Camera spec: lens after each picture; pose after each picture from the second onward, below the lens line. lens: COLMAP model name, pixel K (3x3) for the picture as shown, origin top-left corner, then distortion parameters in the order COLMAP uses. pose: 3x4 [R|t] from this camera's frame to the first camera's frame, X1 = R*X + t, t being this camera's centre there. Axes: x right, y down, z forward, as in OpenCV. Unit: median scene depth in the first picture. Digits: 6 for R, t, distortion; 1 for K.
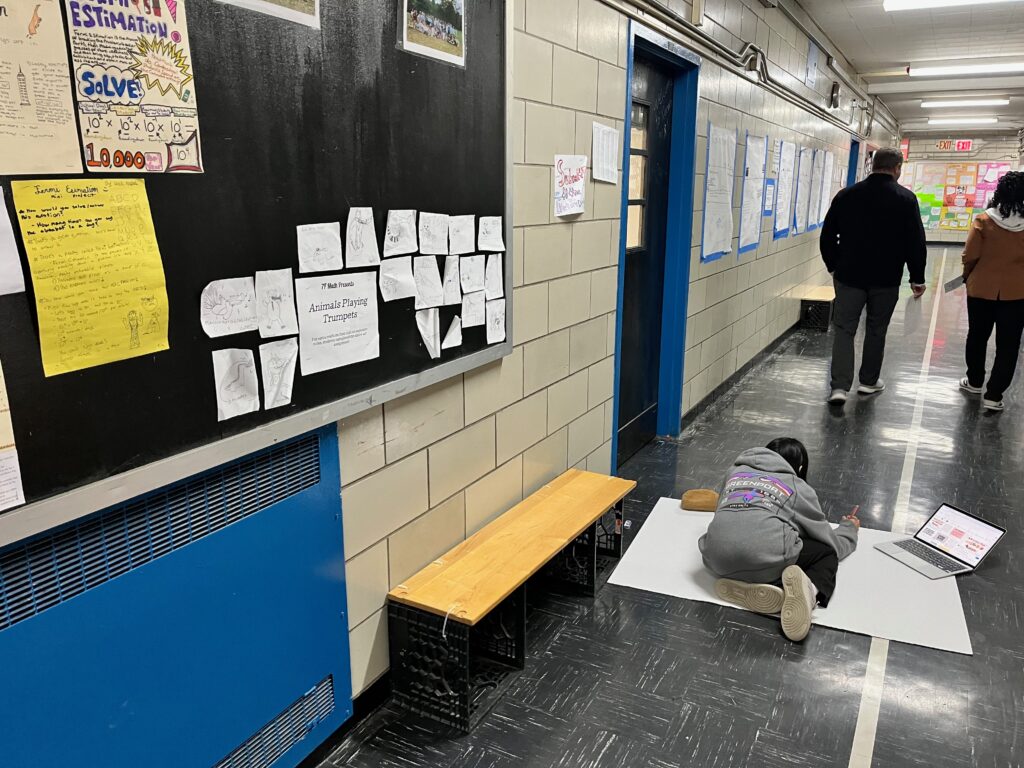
lens RADIAL K [[821.8, 0, 515.0], [0, 821.8, 390.6], [0, 0, 1]] dist [0.015486, 0.003380]
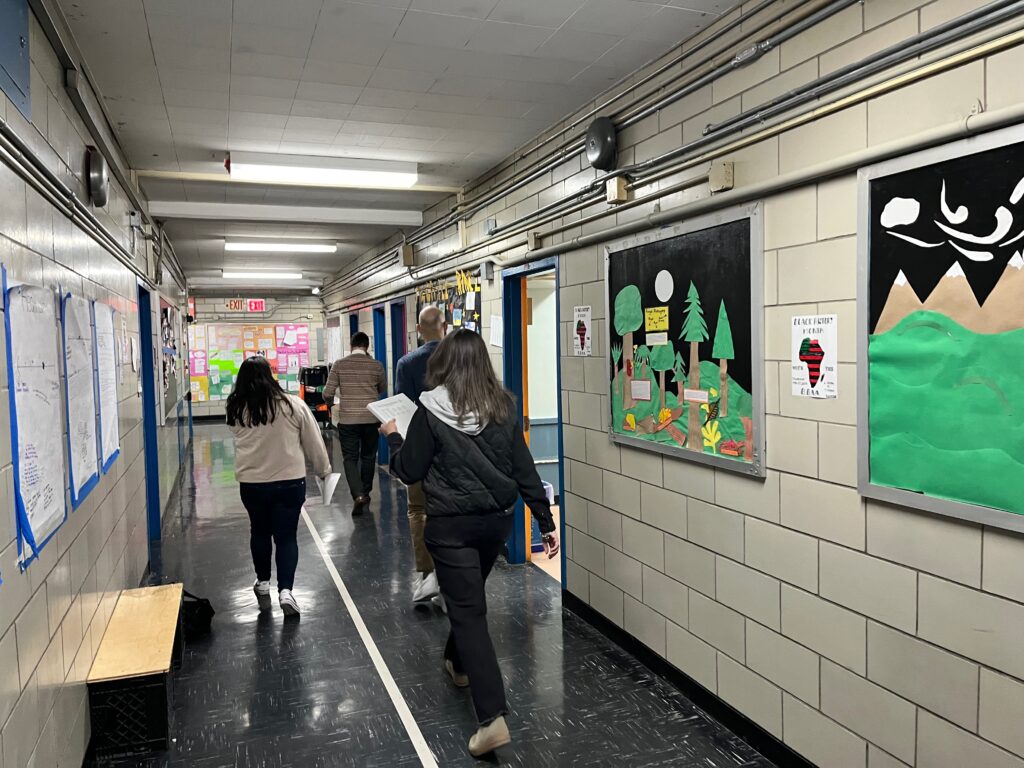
lens RADIAL K [[821.8, 0, 517.5], [0, 821.8, 385.4], [0, 0, 1]] dist [0.015486, 0.003380]
pose [[0.679239, -0.059529, 0.731499, 0.090024], [0.199967, 0.974007, -0.106416, -0.067538], [-0.706150, 0.218557, 0.673487, 0.241691]]
